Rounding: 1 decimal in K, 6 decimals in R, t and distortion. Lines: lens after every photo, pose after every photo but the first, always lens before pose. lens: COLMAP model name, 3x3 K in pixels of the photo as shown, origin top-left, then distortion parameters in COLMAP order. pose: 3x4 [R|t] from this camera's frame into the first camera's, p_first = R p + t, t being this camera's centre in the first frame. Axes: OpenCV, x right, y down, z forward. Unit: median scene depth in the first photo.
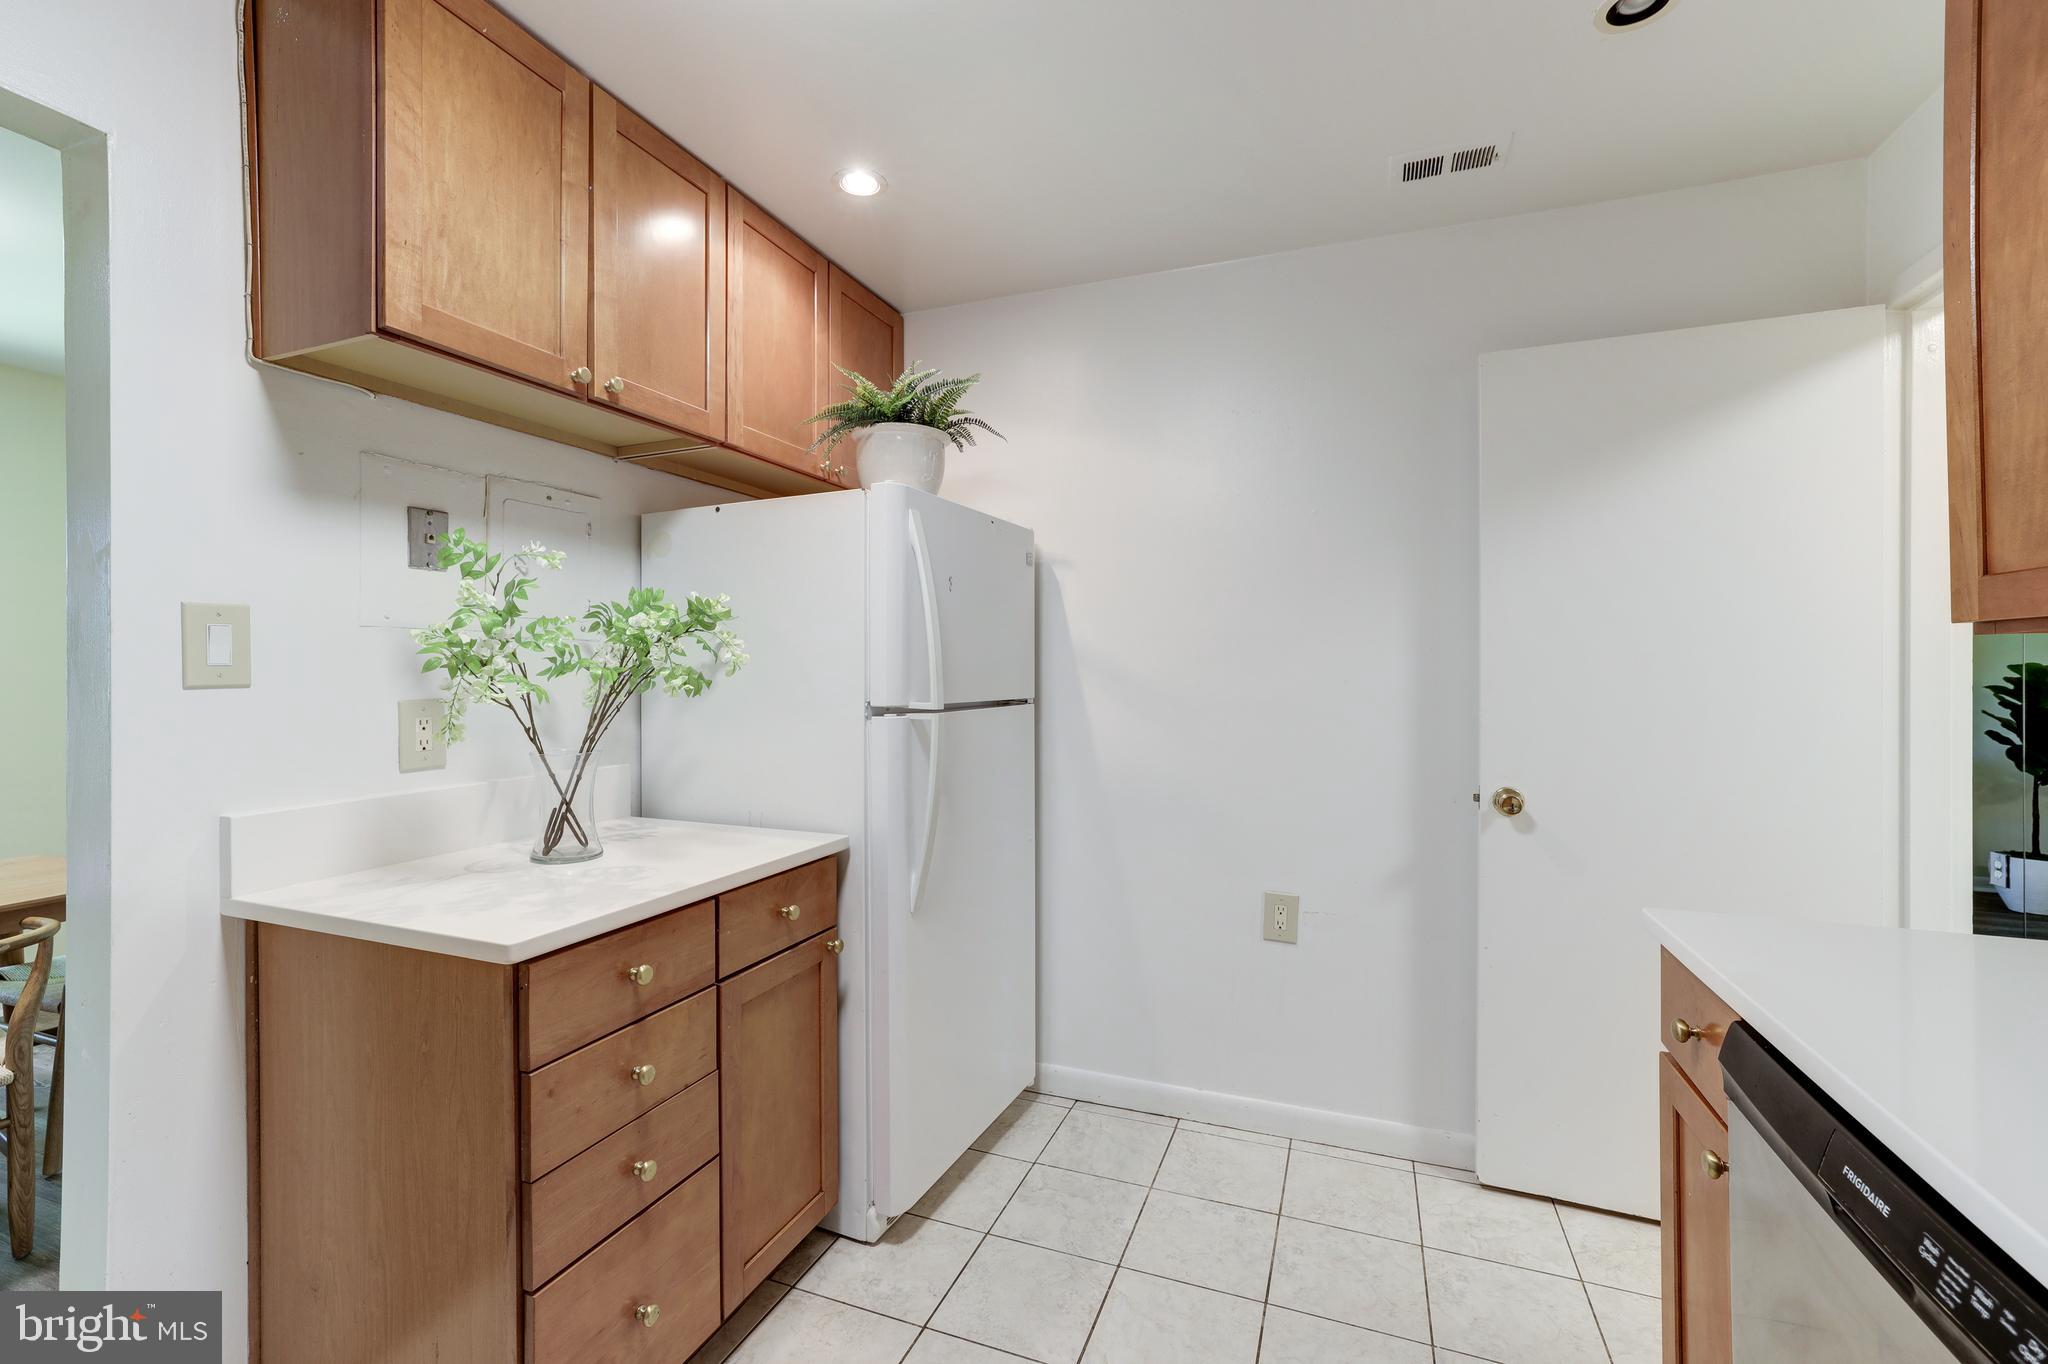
lens RADIAL K [[884.0, 0, 1026.9], [0, 884.0, 667.8], [0, 0, 1]] dist [-0.038173, 0.014445]
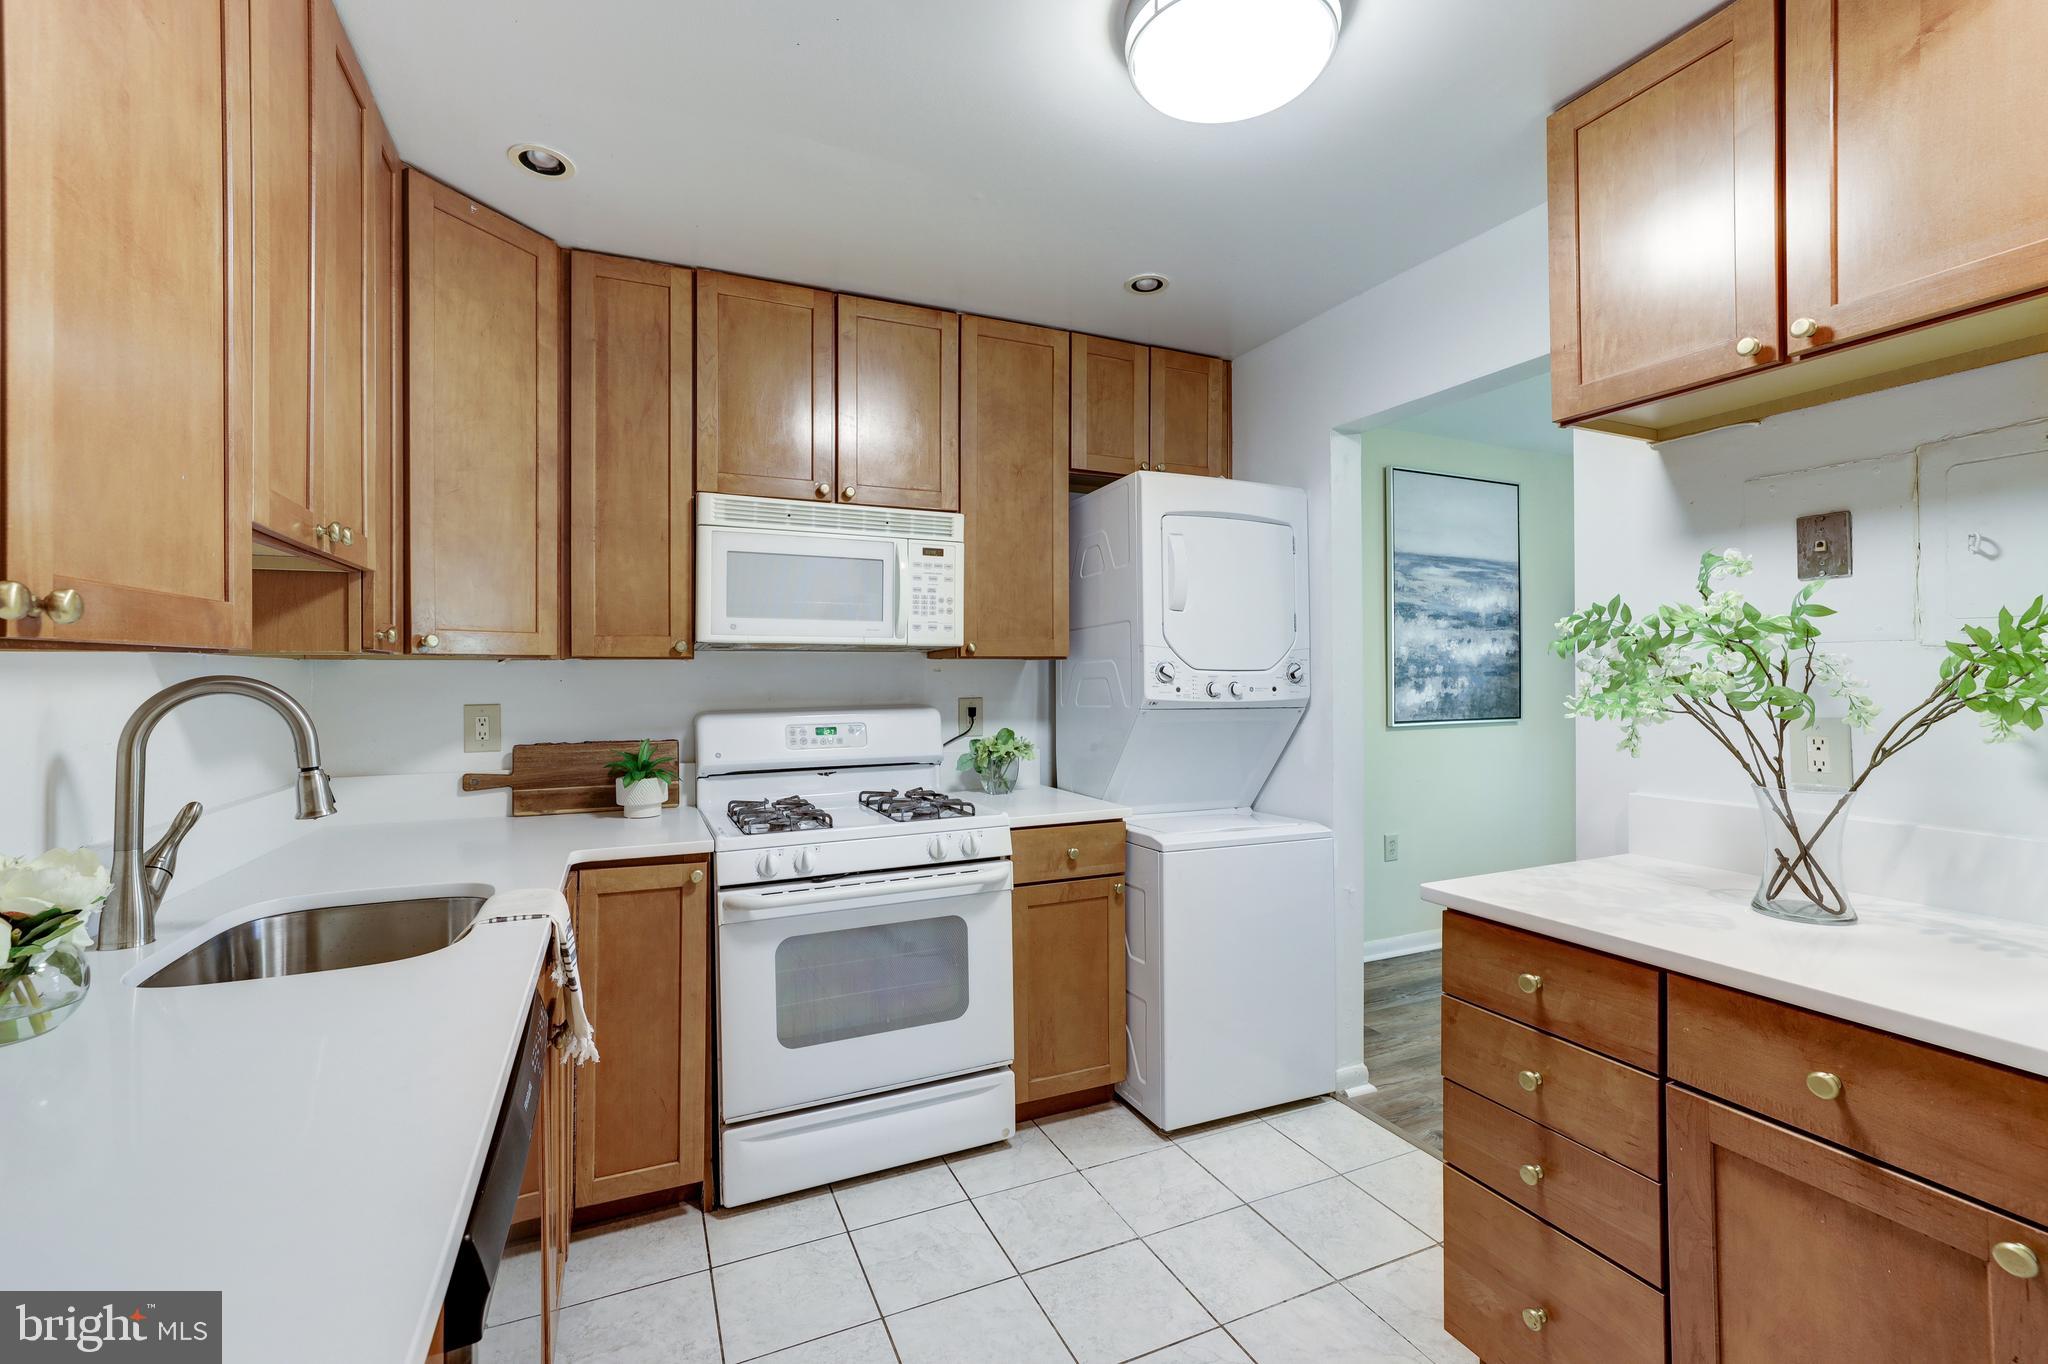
lens RADIAL K [[884.0, 0, 1014.4], [0, 884.0, 666.6], [0, 0, 1]] dist [-0.038173, 0.014445]
pose [[-0.715266, -0.003282, -0.698844, 0.579619], [0.003940, 0.999954, -0.008729, -0.014057], [0.698841, -0.008997, -0.715220, 1.057403]]
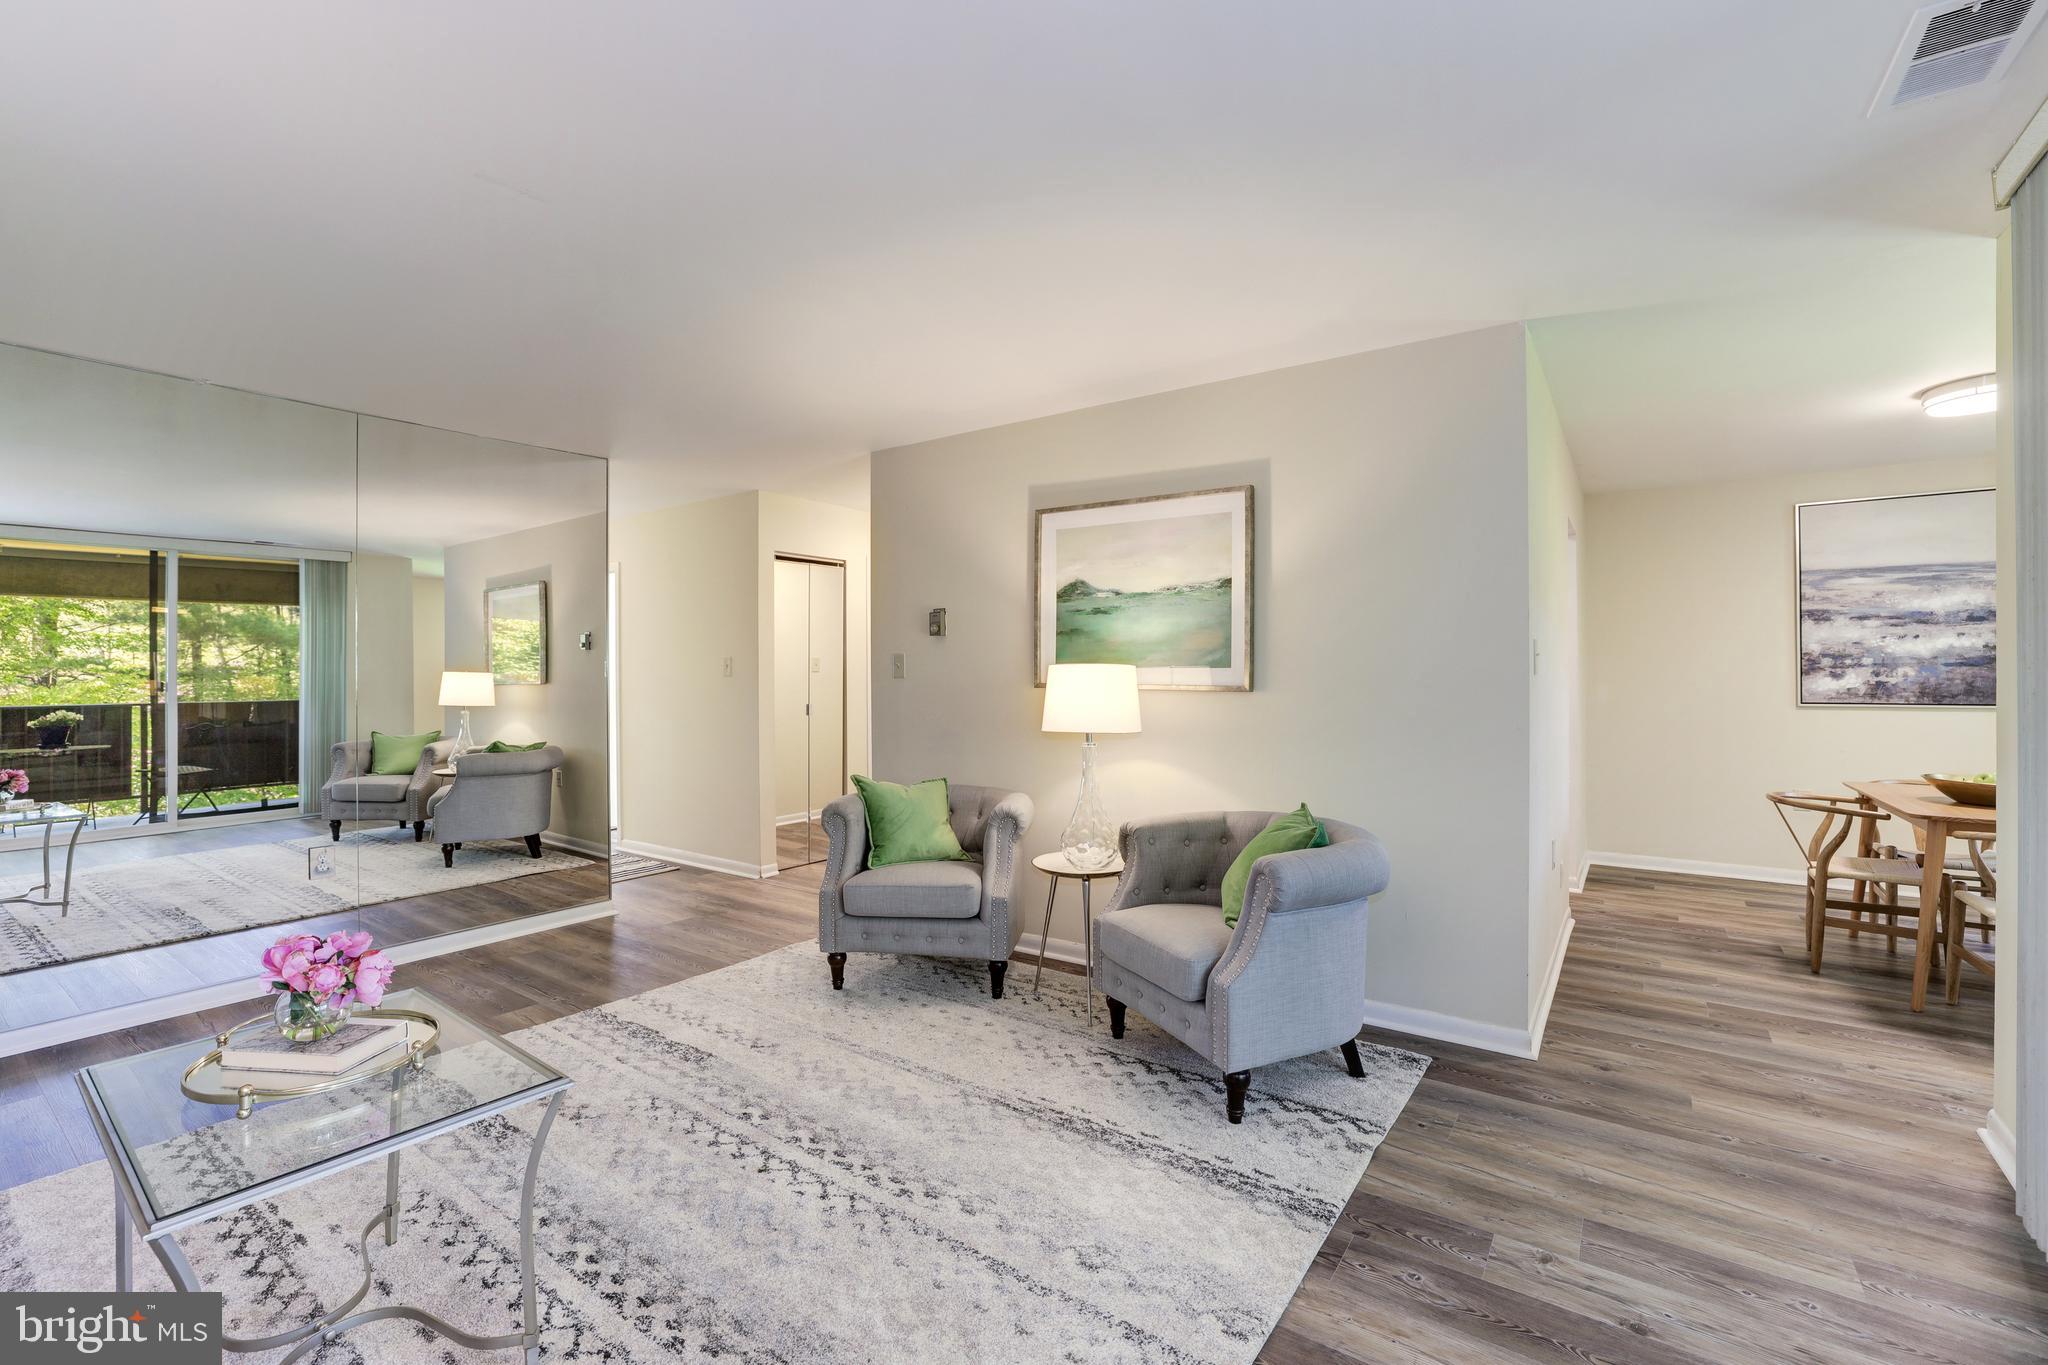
lens RADIAL K [[884.0, 0, 1018.7], [0, 884.0, 671.5], [0, 0, 1]] dist [-0.038173, 0.014445]
pose [[-0.962405, 0.006058, 0.271549, 0.016731], [0.004730, 0.999973, -0.005543, 0.014553], [-0.271576, -0.004050, -0.962409, 3.752016]]
